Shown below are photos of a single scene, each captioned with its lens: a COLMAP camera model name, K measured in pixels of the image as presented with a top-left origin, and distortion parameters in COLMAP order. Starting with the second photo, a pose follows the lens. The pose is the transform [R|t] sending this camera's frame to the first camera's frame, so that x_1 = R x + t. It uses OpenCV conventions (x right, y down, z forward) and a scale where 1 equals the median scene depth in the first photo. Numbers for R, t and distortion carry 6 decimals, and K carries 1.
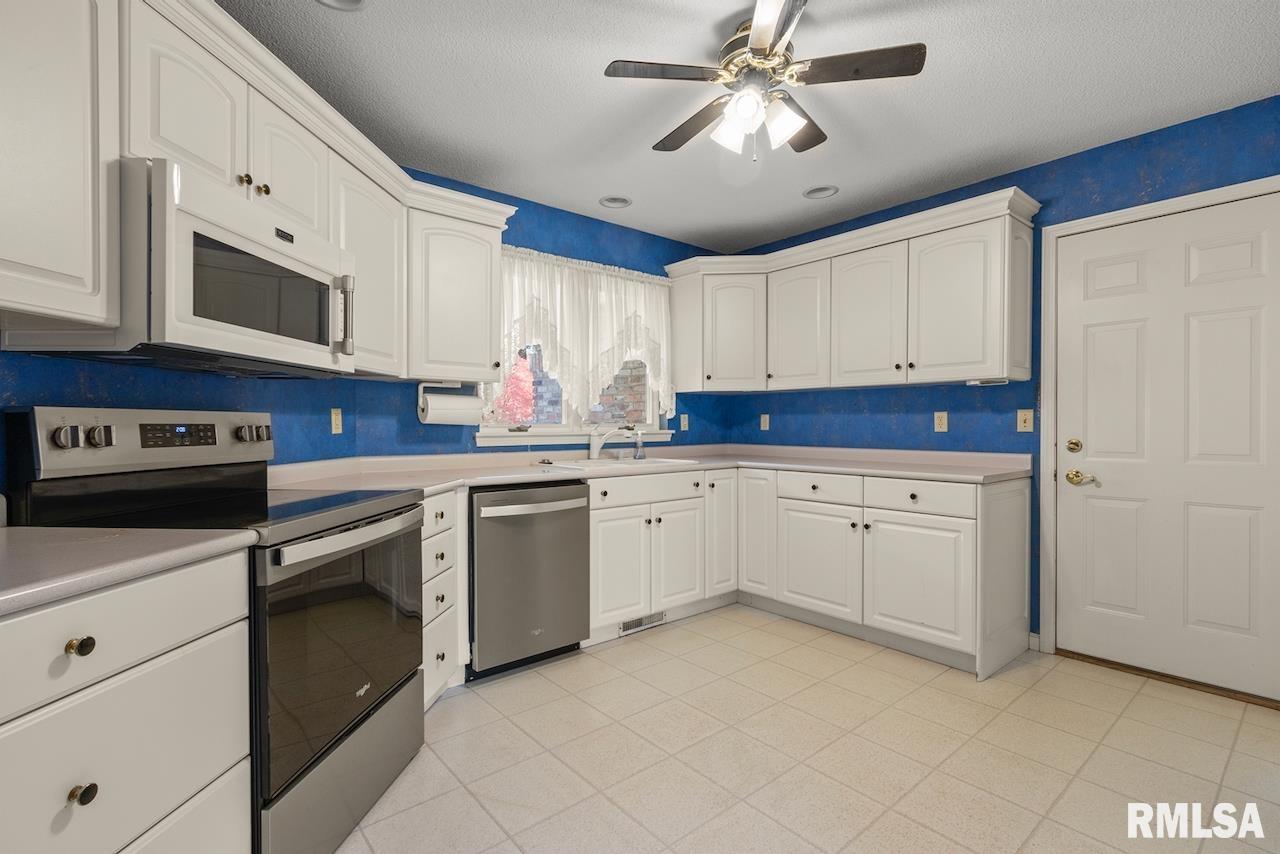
lens RADIAL K [[596.1, 0, 638.5], [0, 596.1, 427.4], [0, 0, 1]] dist [0.004769, 0.000607]
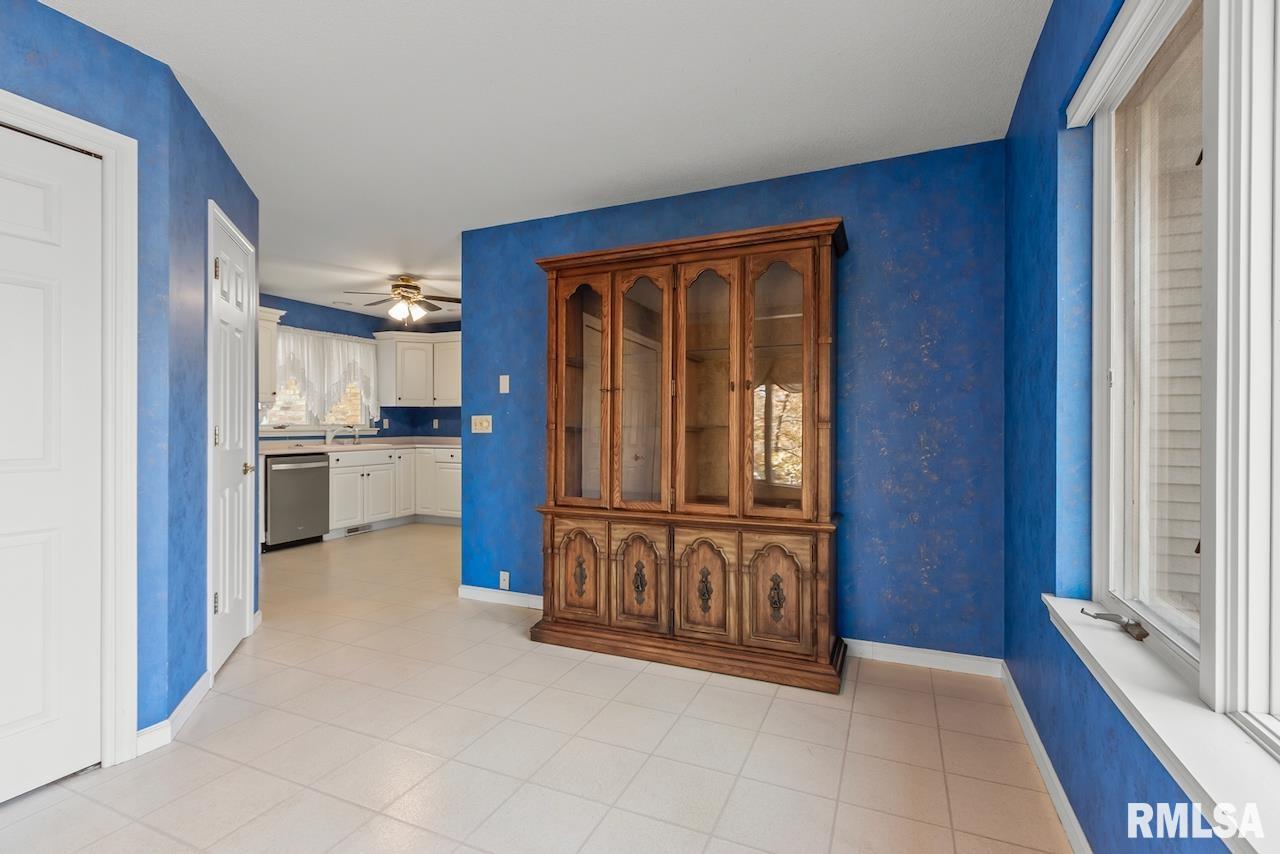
lens RADIAL K [[596.1, 0, 643.0], [0, 596.1, 426.3], [0, 0, 1]] dist [0.004769, 0.000607]
pose [[0.898009, 0.002268, 0.439972, -0.015735], [-0.001216, 0.999996, -0.002673, 0.003341], [-0.439976, 0.001865, 0.898008, -1.008974]]
